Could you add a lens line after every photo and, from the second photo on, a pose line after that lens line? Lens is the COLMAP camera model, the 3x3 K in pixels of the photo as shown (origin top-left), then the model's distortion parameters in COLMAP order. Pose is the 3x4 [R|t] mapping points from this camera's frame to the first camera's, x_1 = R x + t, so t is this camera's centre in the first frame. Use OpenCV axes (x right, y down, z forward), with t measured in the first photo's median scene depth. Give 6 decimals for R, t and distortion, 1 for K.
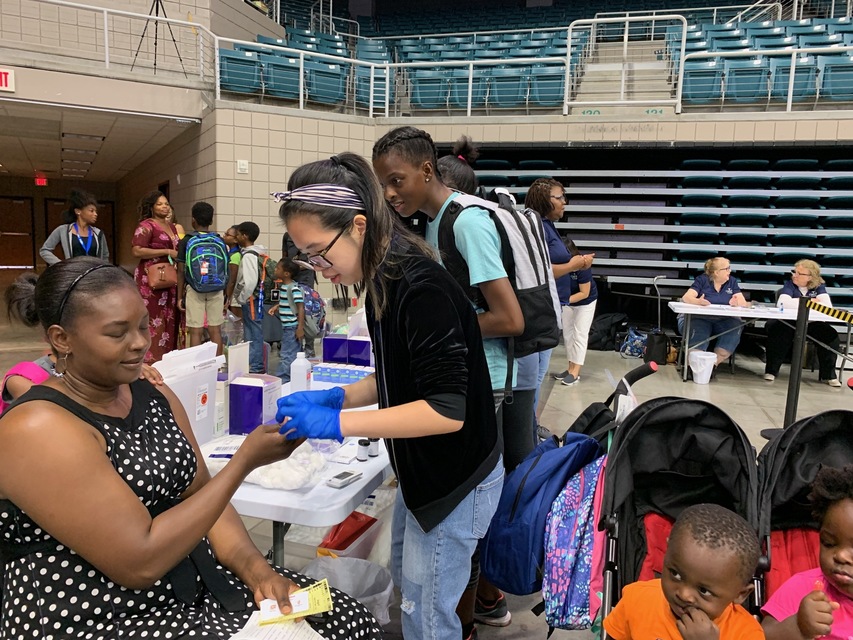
lens RADIAL K [[658.8, 0, 428.9], [0, 658.8, 321.7], [0, 0, 1]] dist [0.012423, -0.017386]
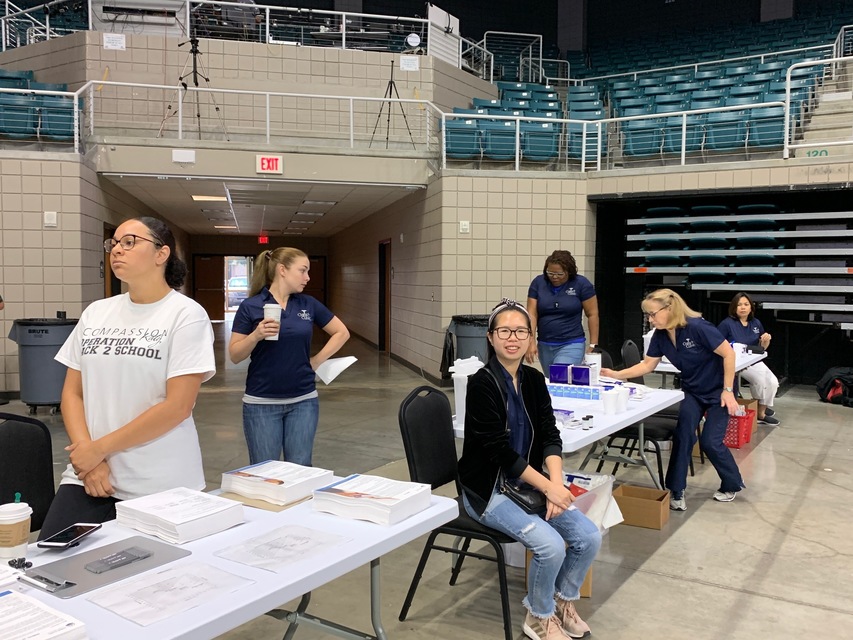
lens RADIAL K [[780.5, 0, 427.4], [0, 780.5, 322.7], [0, 0, 1]] dist [0.006662, 0.000000]
pose [[0.960290, -0.010740, -0.278798, 0.016365], [-0.010511, 0.997157, -0.074619, 0.019511], [0.278807, 0.074587, 0.957446, -0.224381]]
